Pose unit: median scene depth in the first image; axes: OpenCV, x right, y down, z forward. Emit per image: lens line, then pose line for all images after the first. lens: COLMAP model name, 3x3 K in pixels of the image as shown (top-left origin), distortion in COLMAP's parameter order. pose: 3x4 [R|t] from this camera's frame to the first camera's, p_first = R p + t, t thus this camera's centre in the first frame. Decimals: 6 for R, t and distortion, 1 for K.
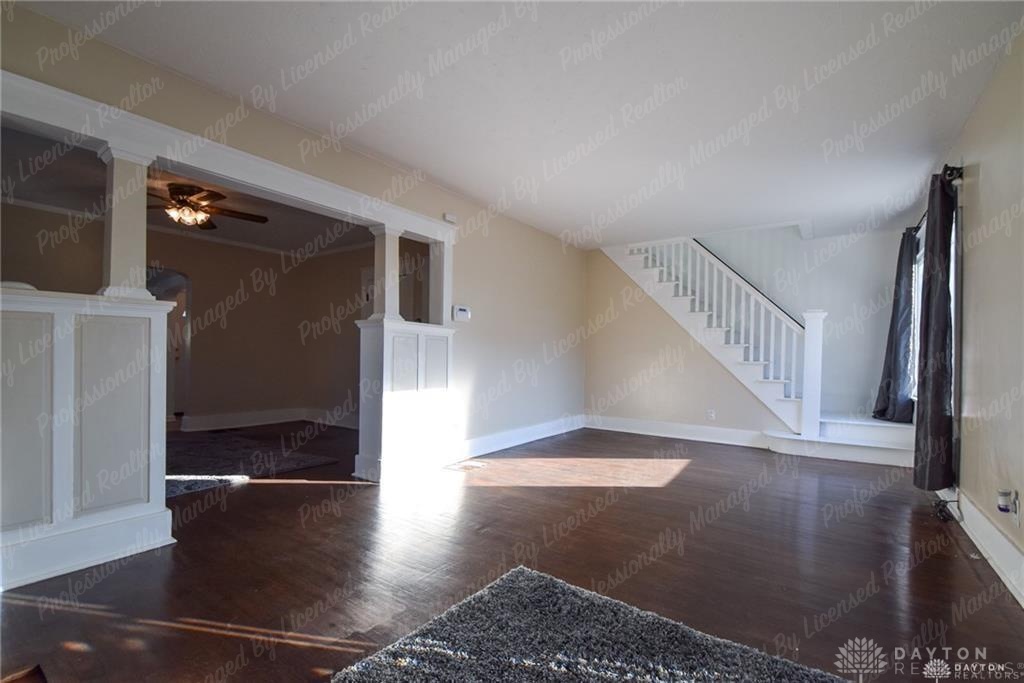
lens RADIAL K [[446.7, 0, 514.9], [0, 446.7, 360.7], [0, 0, 1]] dist [-0.000388, -0.000553]
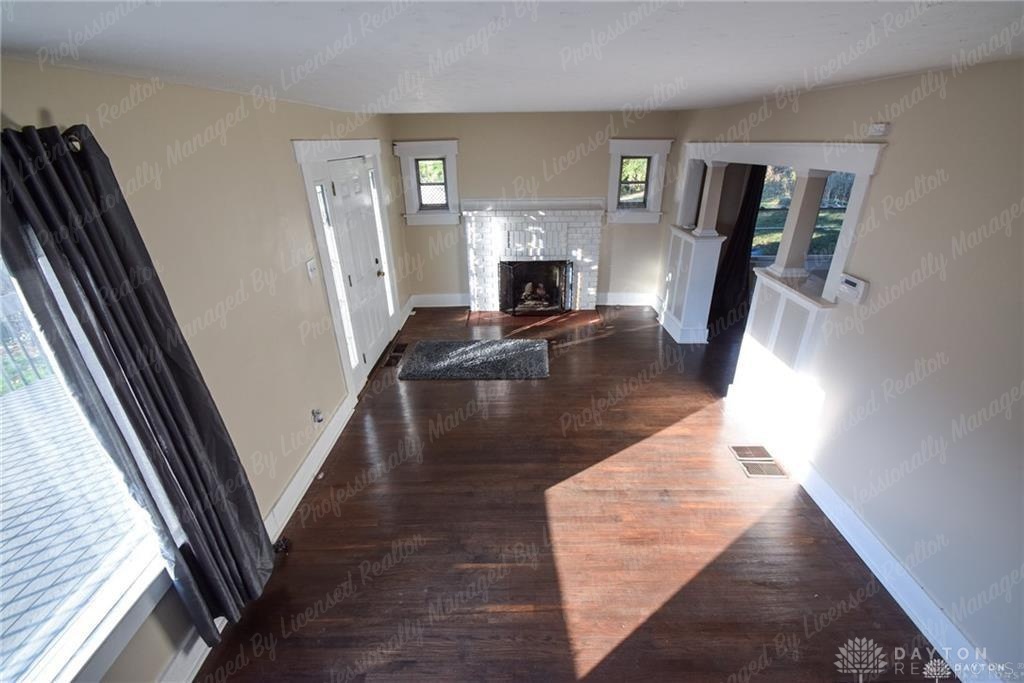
lens RADIAL K [[450.0, 0, 511.0], [0, 450.0, 352.9], [0, 0, 1]] dist [-0.001601, -0.000178]
pose [[-0.827878, 0.248797, -0.502711, 0.657532], [0.007595, 0.901134, 0.433473, -0.318652], [0.560857, 0.355045, -0.747919, 1.300119]]
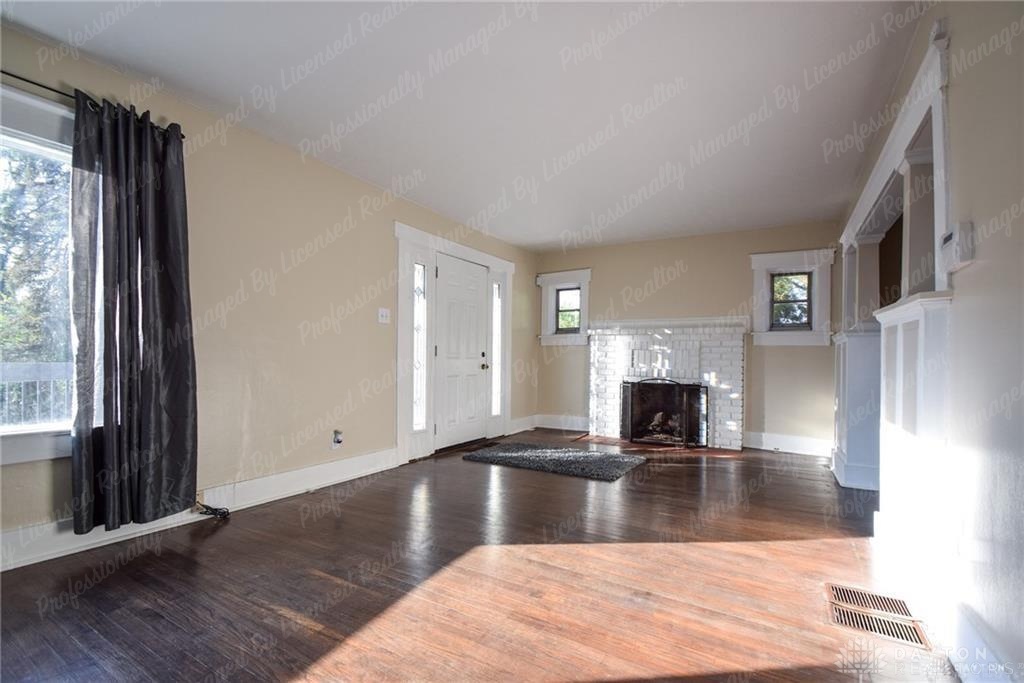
lens RADIAL K [[446.7, 0, 514.9], [0, 446.7, 360.7], [0, 0, 1]] dist [-0.000388, -0.000553]
pose [[-0.997553, -0.016706, -0.067890, 0.272773], [-0.017027, 0.999846, 0.004153, -0.001048], [0.067810, 0.005298, -0.997684, 1.404498]]
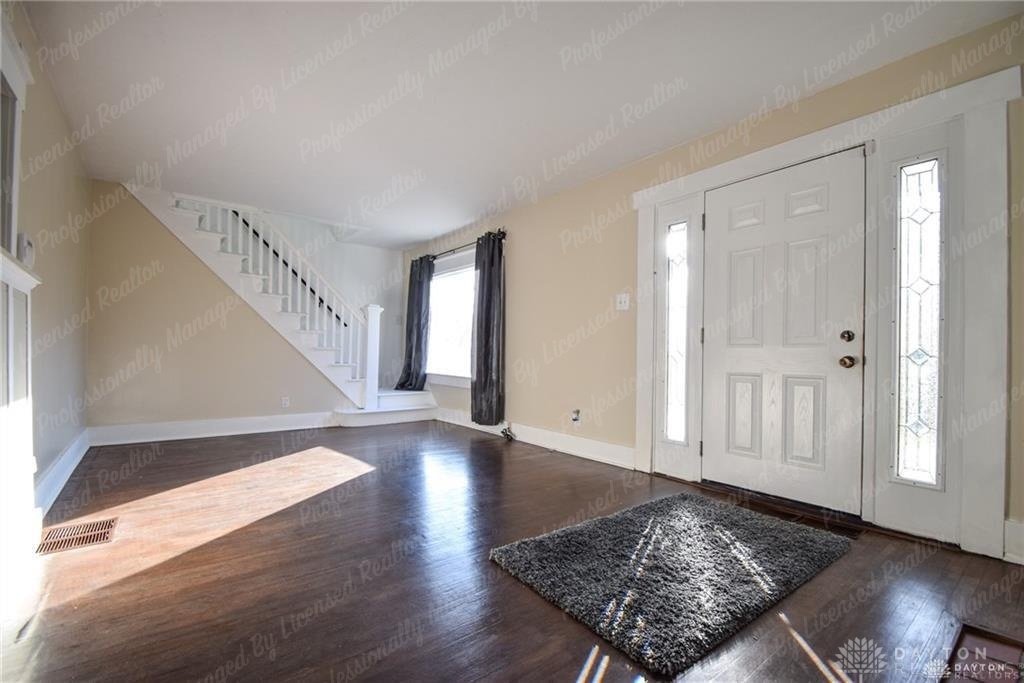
lens RADIAL K [[450.0, 0, 511.0], [0, 450.0, 352.9], [0, 0, 1]] dist [-0.001601, -0.000178]
pose [[0.296569, -0.009225, 0.954967, -0.465645], [-0.001552, 0.999947, 0.010142, 0.005856], [-0.955010, -0.004490, 0.296540, 0.338372]]
